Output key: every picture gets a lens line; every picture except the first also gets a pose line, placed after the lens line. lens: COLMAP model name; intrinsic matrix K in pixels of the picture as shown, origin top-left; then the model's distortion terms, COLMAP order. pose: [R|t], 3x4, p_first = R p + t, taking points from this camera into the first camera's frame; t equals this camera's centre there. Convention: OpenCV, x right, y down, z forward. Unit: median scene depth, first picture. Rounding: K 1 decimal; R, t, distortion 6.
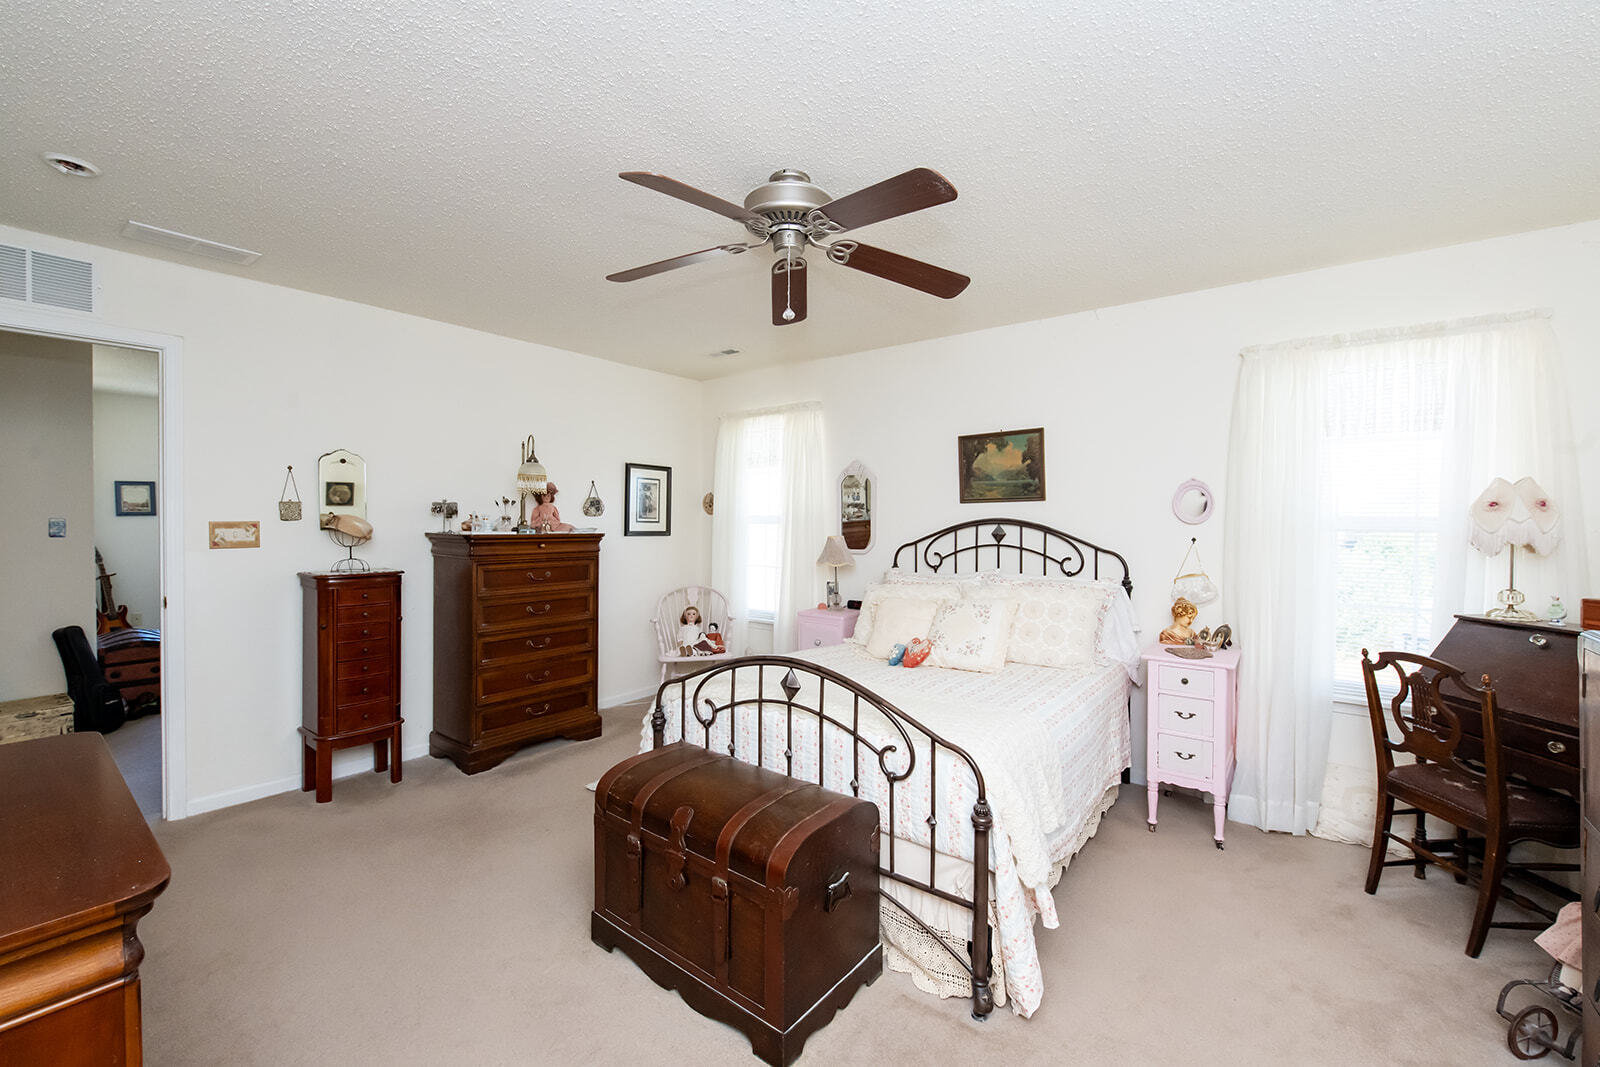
lens RADIAL K [[642.7, 0, 794.0], [0, 642.7, 534.4], [0, 0, 1]] dist [-0.011027, -0.001351]
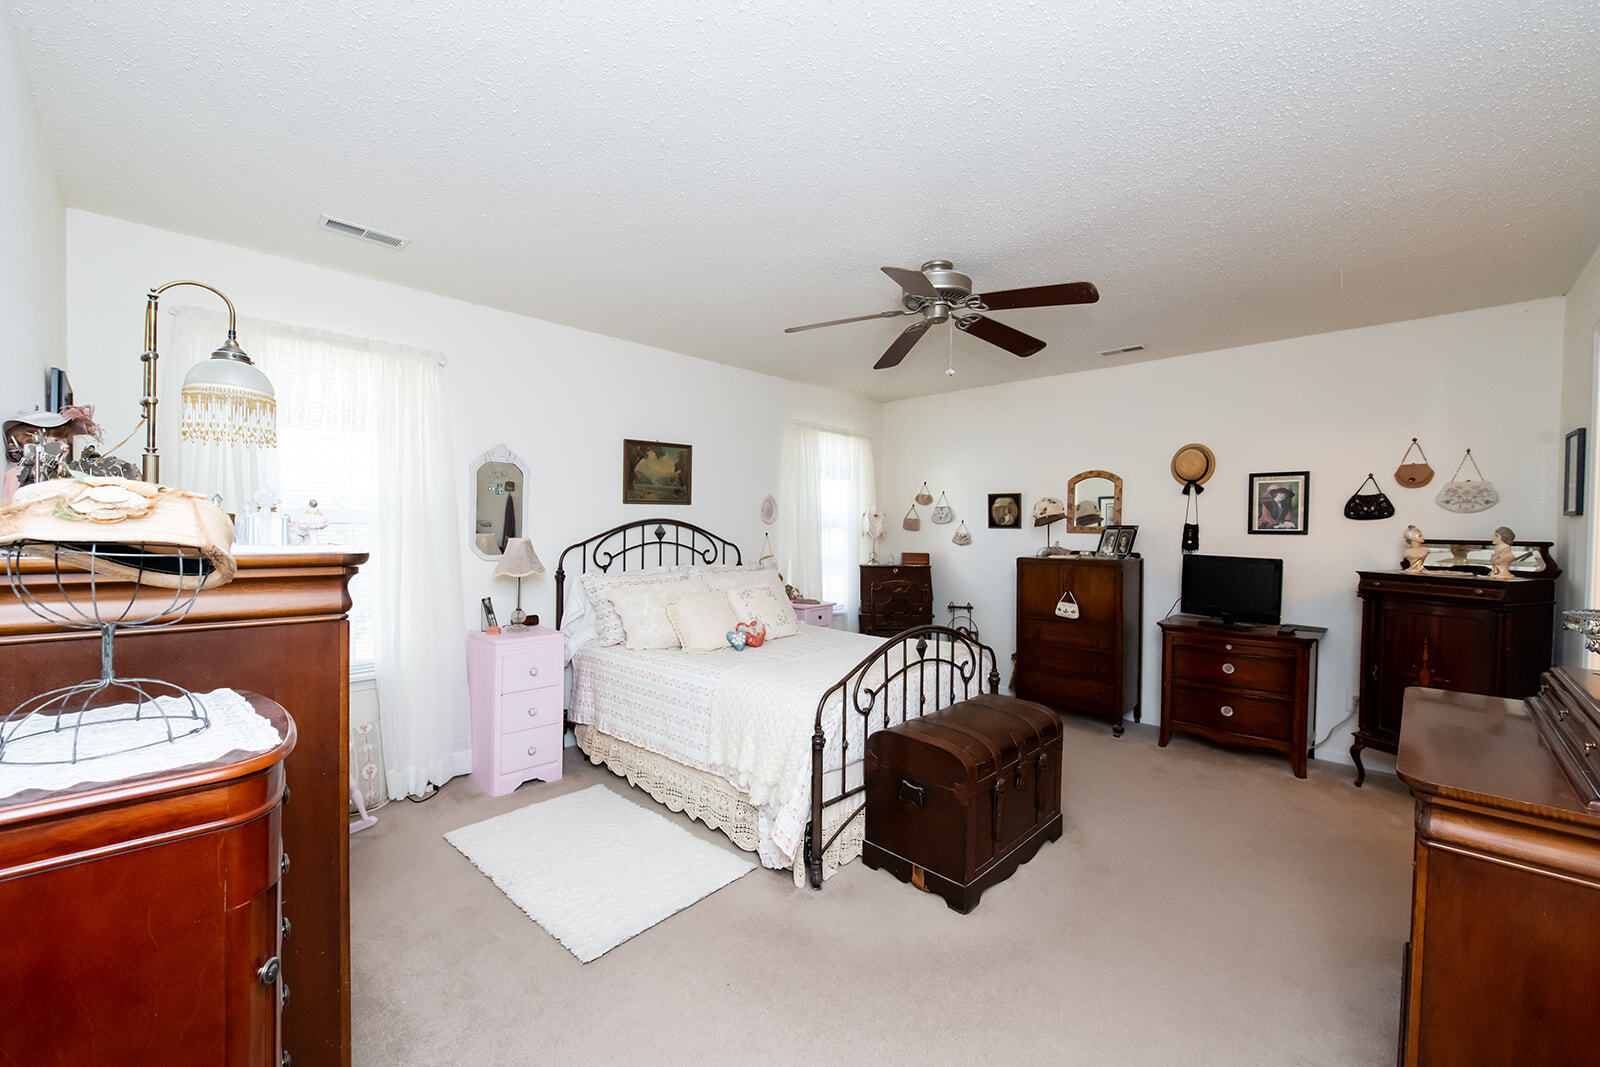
lens RADIAL K [[642.7, 0, 795.4], [0, 642.7, 528.1], [0, 0, 1]] dist [-0.011027, -0.001351]
pose [[0.106074, -0.008562, 0.994321, -0.787974], [0.011999, 0.999901, 0.007330, -0.013818], [-0.994286, 0.011153, 0.106166, 0.650933]]
